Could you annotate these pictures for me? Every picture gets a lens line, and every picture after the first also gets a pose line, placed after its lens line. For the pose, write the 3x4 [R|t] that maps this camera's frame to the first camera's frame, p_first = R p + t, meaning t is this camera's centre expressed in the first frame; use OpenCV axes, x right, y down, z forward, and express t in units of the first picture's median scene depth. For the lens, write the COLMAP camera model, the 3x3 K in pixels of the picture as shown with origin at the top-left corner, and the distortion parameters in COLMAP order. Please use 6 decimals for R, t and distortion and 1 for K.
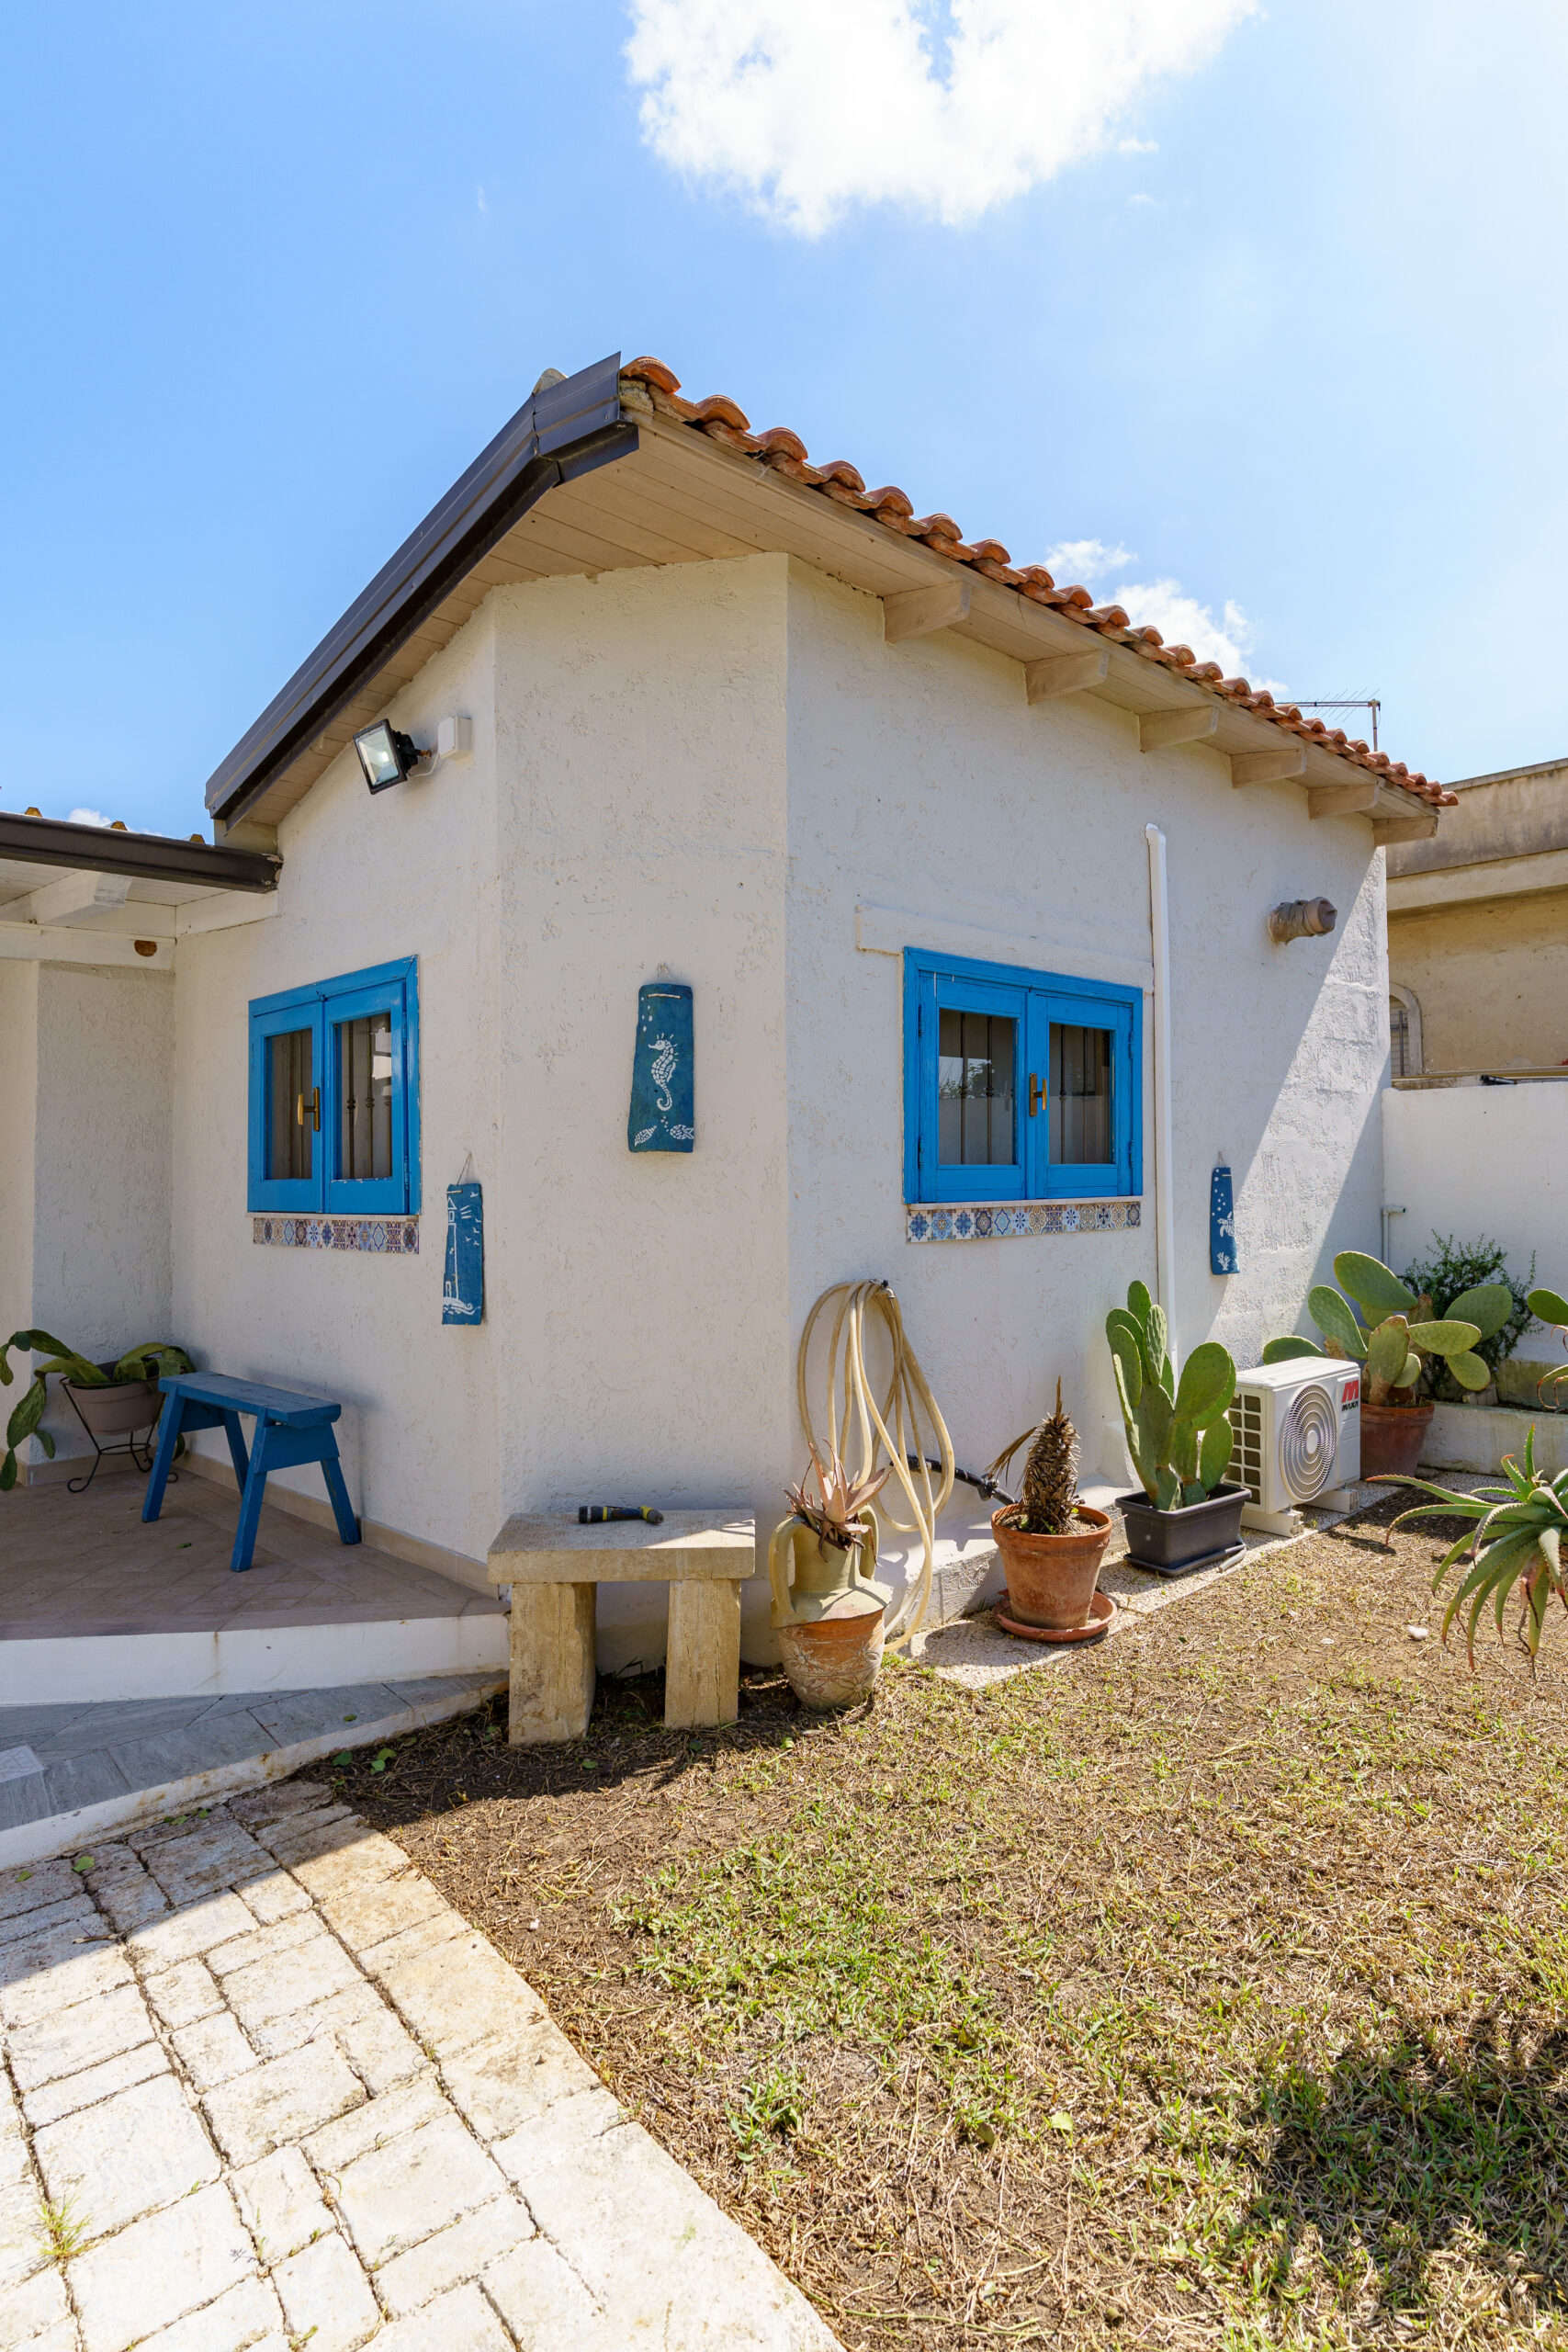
lens RADIAL K [[1291.4, 0, 784.0], [0, 1291.4, 1176.0], [0, 0, 1]] dist [0.002803, 0.000246]
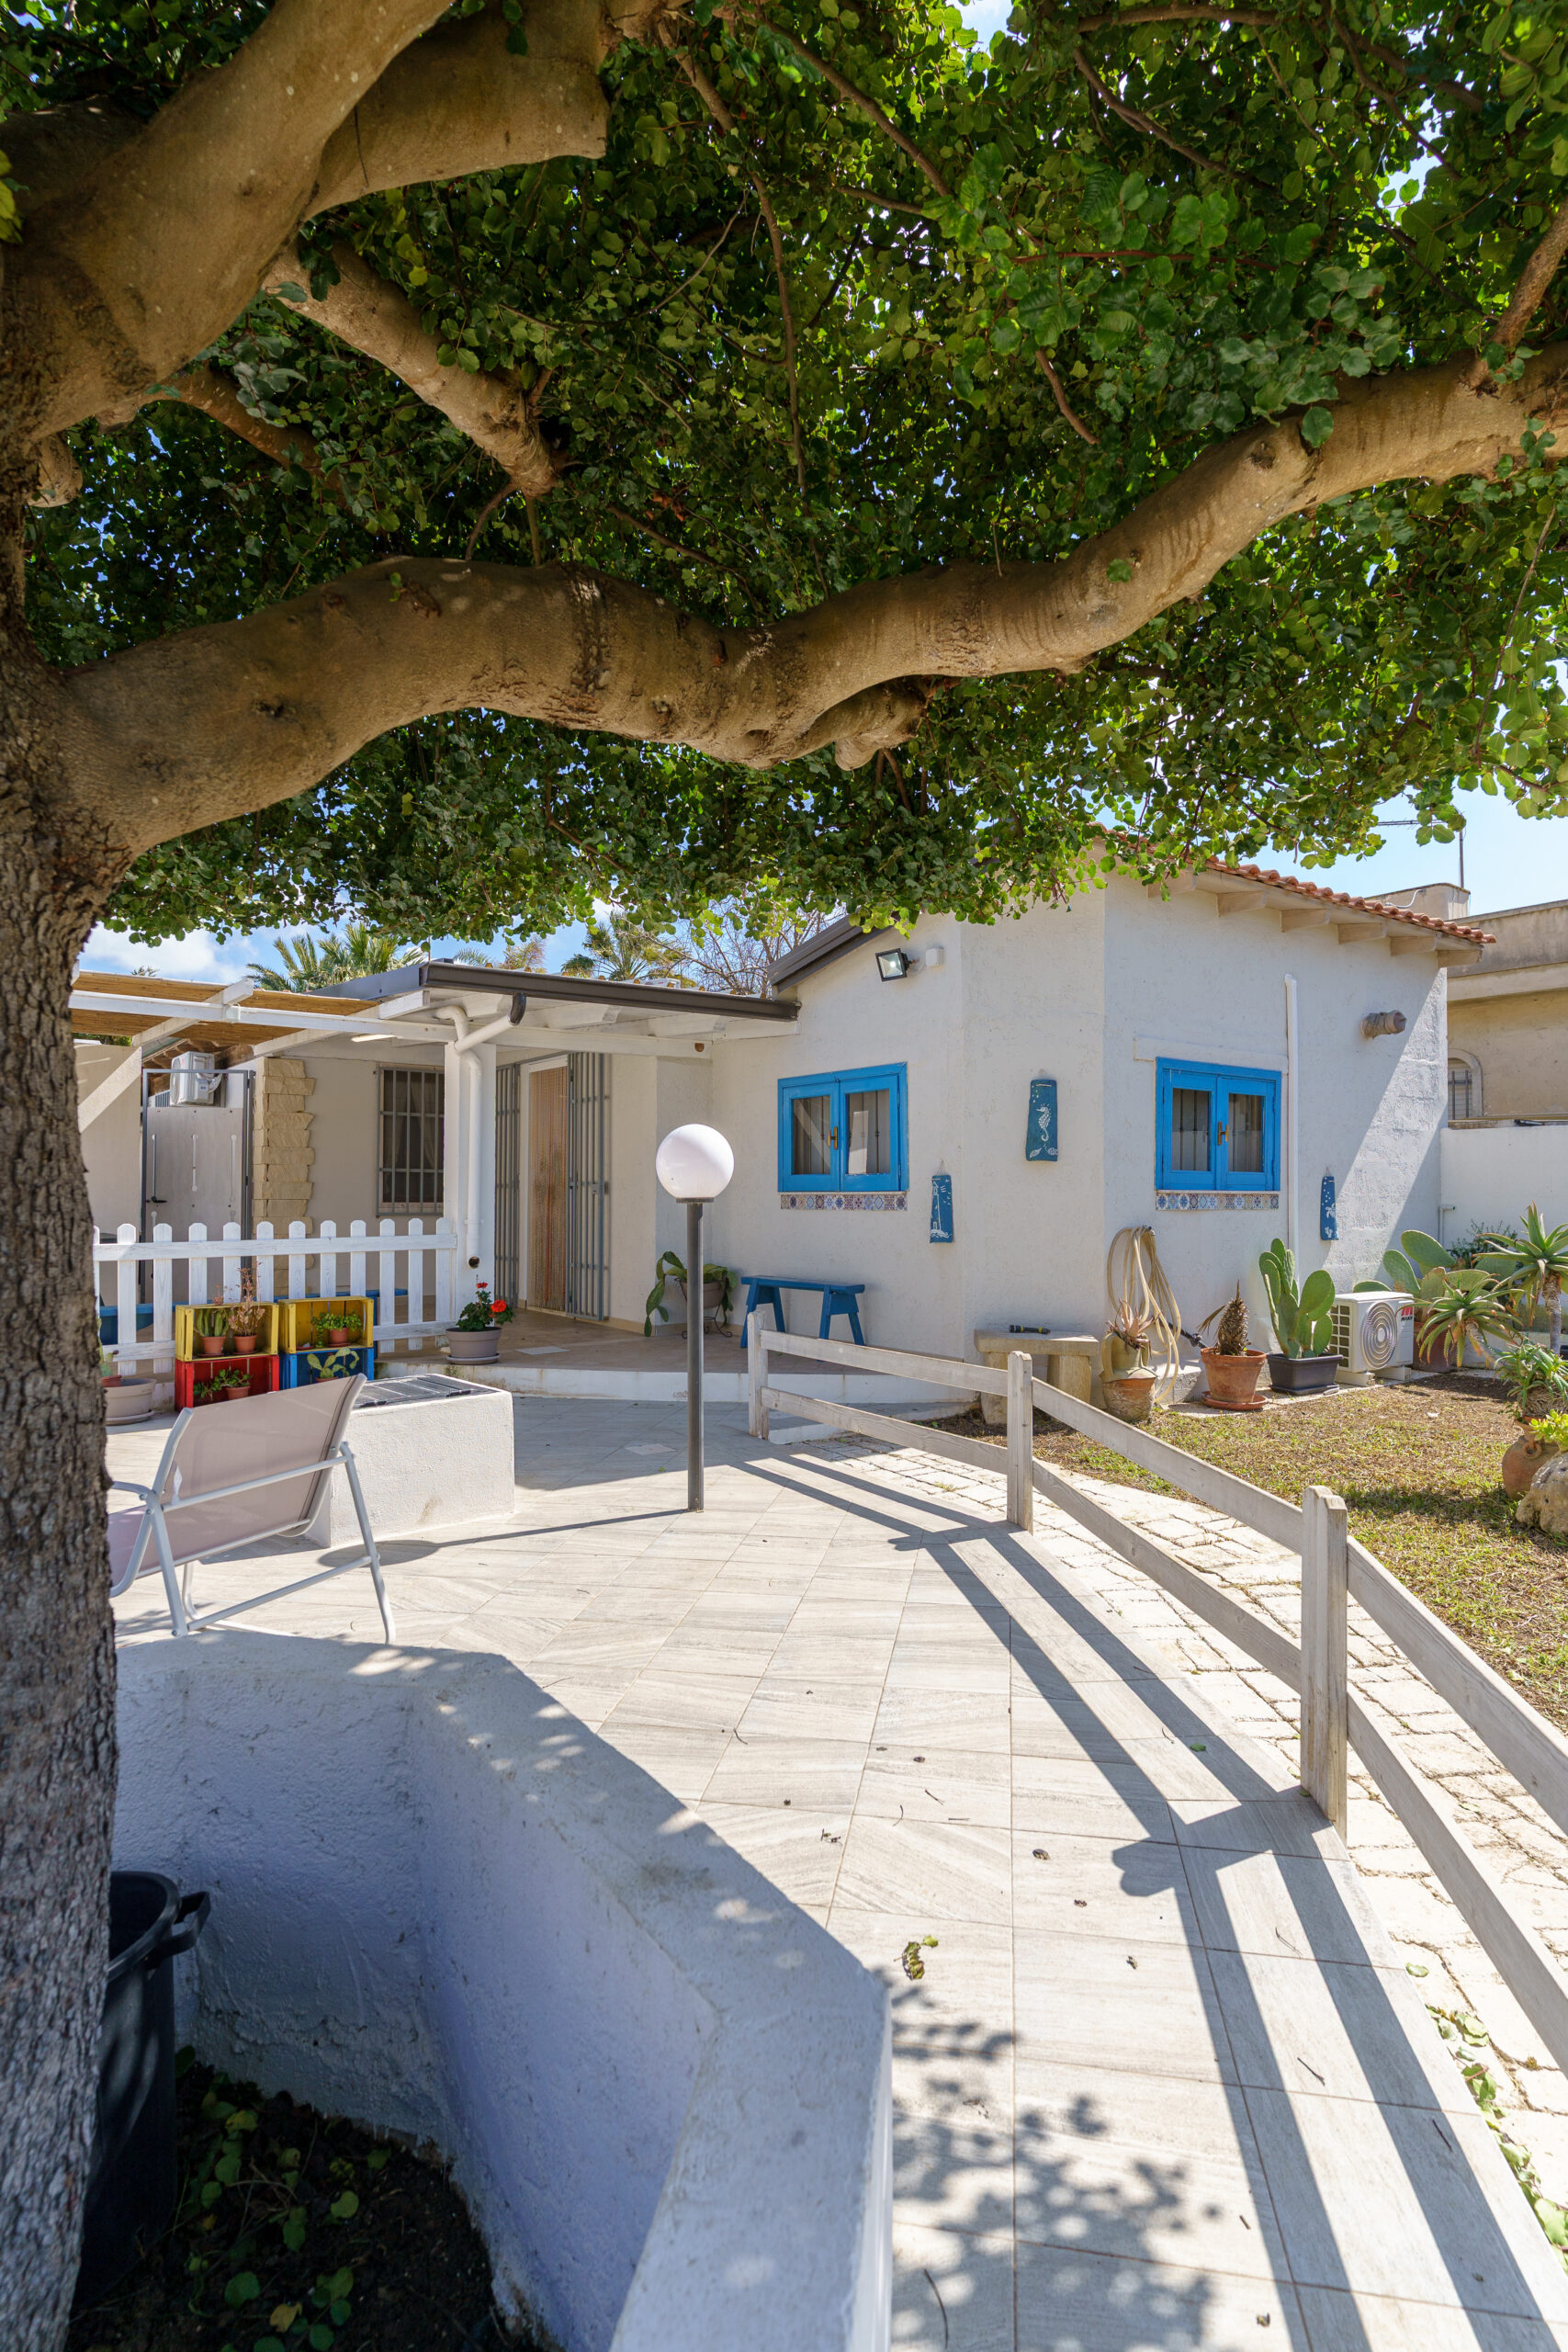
lens RADIAL K [[1105.8, 0, 771.2], [0, 1105.8, 1192.2], [0, 0, 1]] dist [-0.000627, -0.000087]
pose [[0.990217, 0.014981, -0.138731, -0.213725], [-0.014839, 0.999888, 0.002060, 0.026385], [0.138746, 0.000019, 0.990328, -0.626494]]
